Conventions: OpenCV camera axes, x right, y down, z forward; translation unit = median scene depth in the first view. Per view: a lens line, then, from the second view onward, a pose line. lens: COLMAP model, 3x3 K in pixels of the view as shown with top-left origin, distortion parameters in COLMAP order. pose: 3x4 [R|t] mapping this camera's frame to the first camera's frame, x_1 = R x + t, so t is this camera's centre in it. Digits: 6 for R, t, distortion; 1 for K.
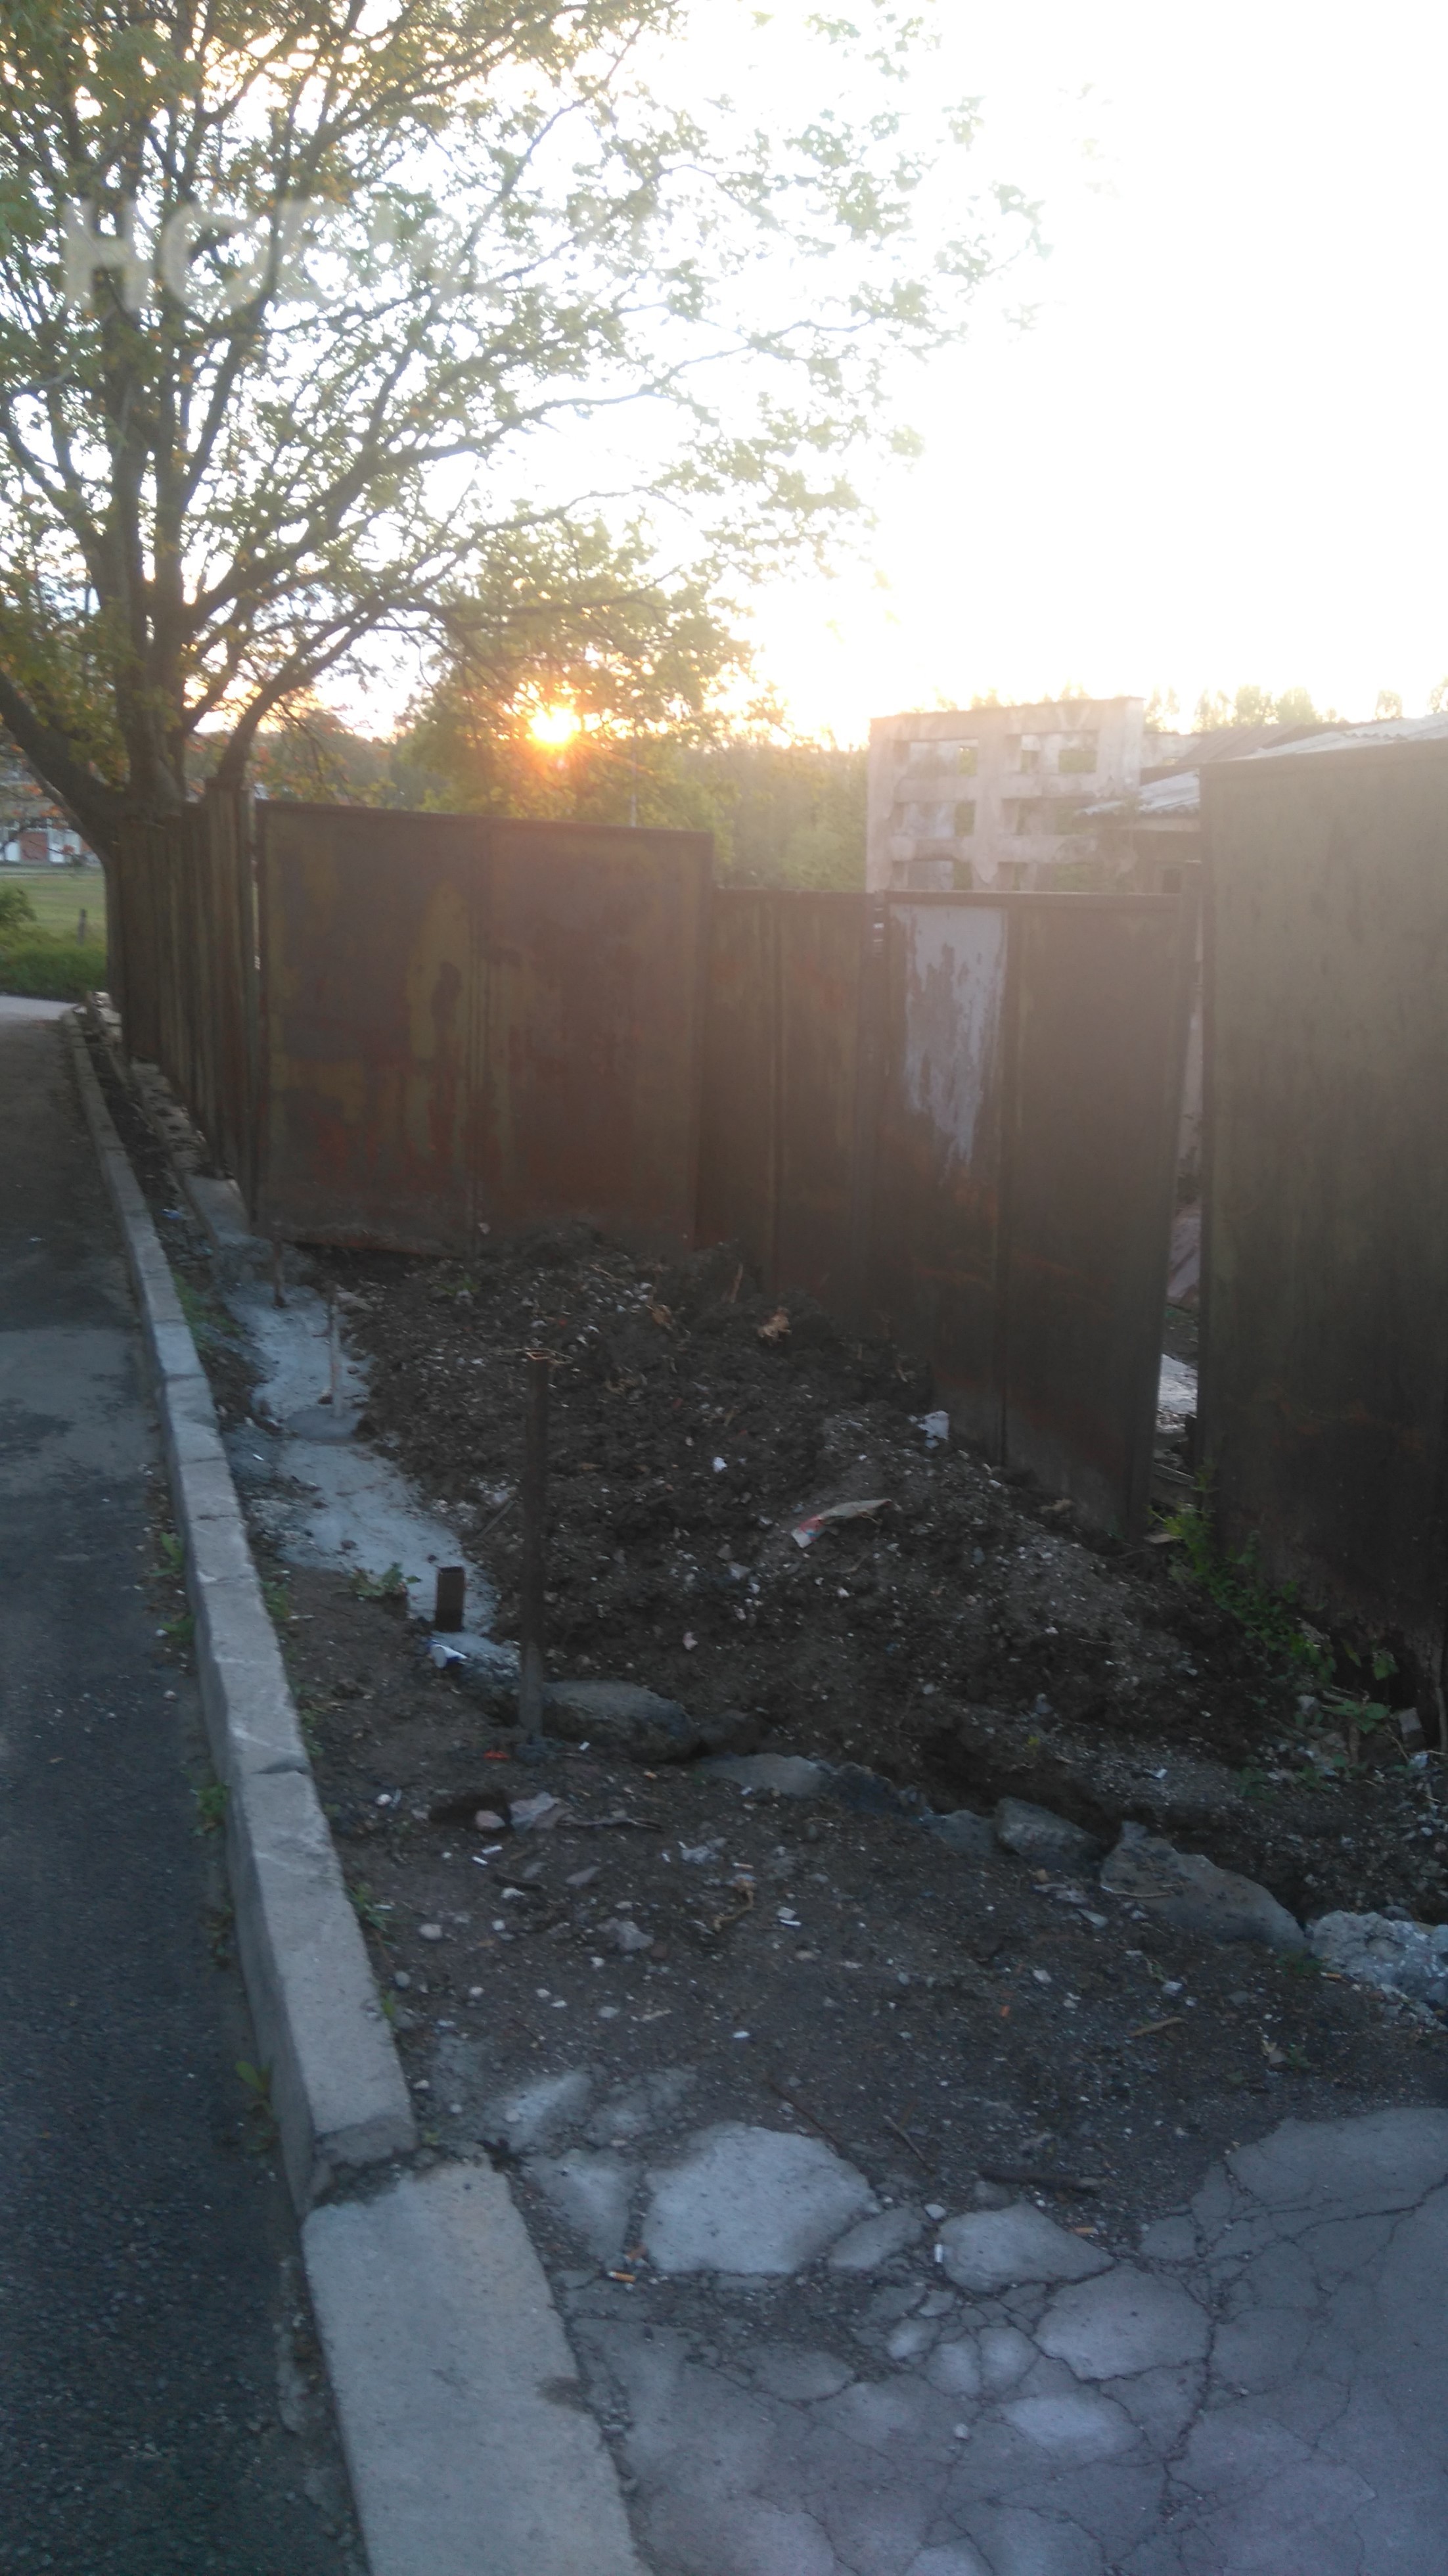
lens RADIAL K [[1903.8, 0, 724.0], [0, 1903.8, 1288.0], [0, 0, 1]] dist [0.115762, -0.183211]
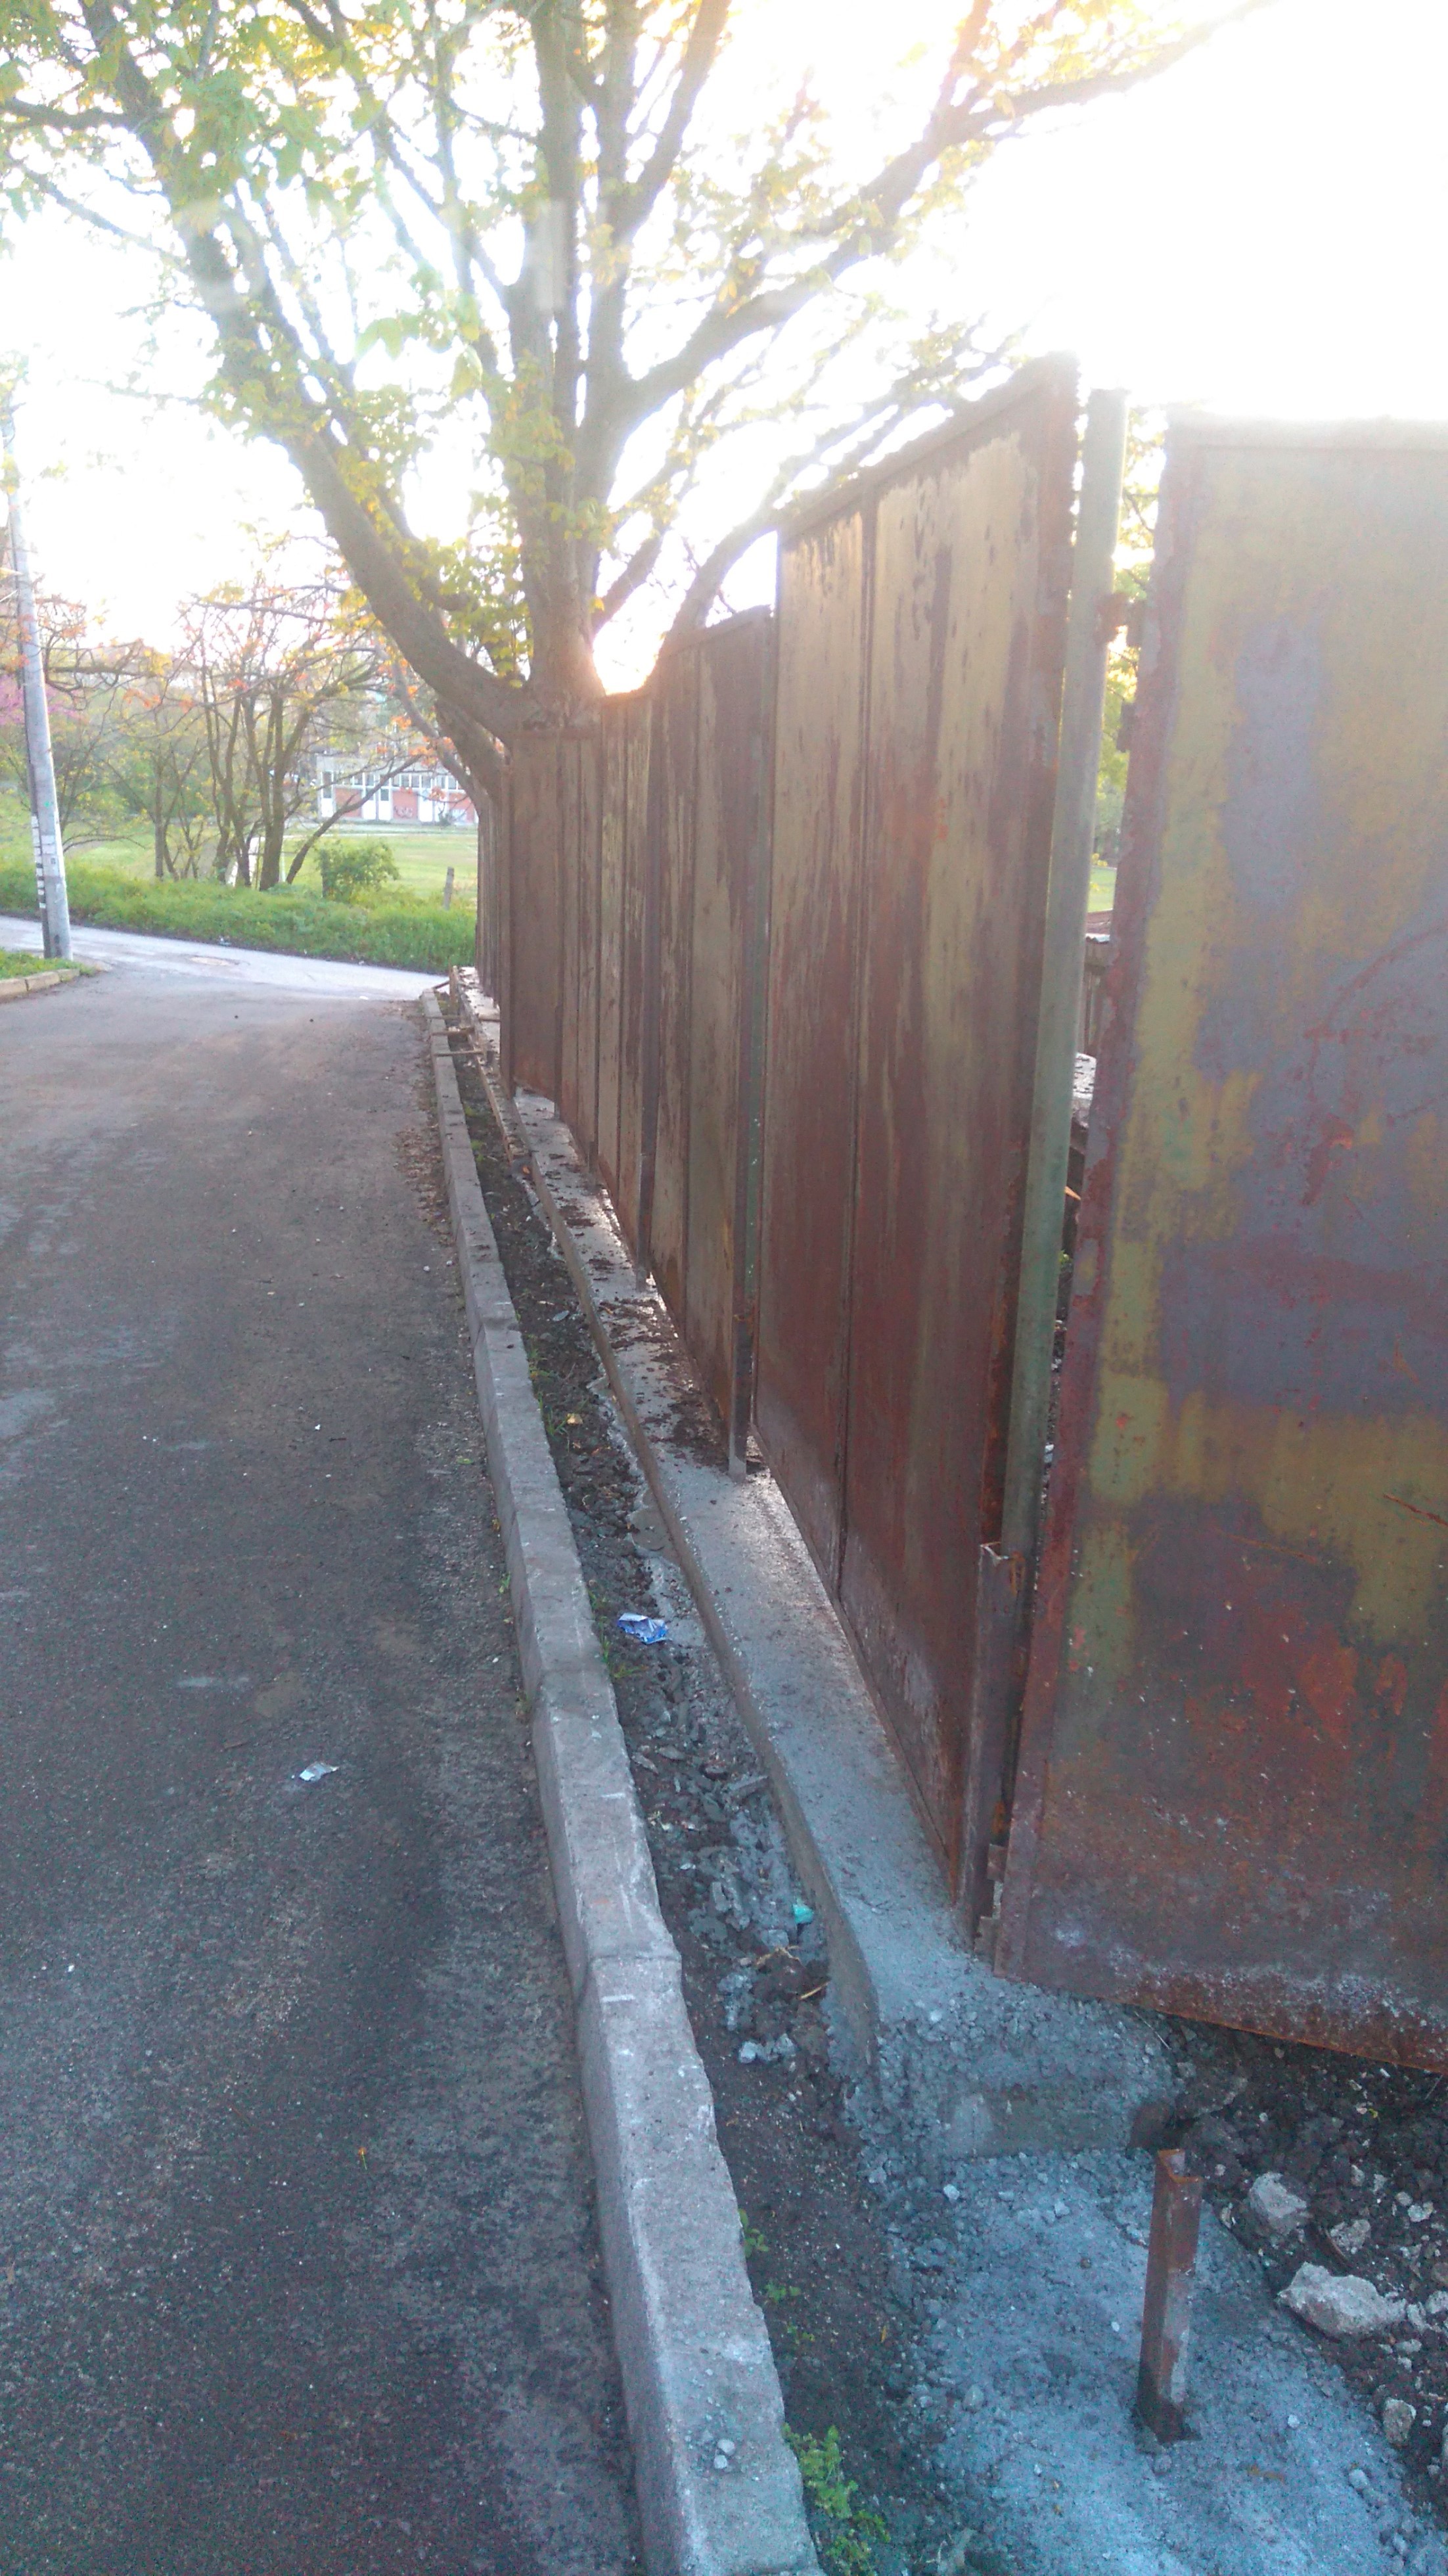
lens RADIAL K [[1903.8, 0, 724.0], [0, 1903.8, 1288.0], [0, 0, 1]] dist [0.115762, -0.183211]
pose [[0.984555, 0.050239, -0.167710, -0.126913], [-0.047167, 0.998639, 0.022256, -0.071743], [0.168600, -0.014002, 0.985585, 0.371475]]
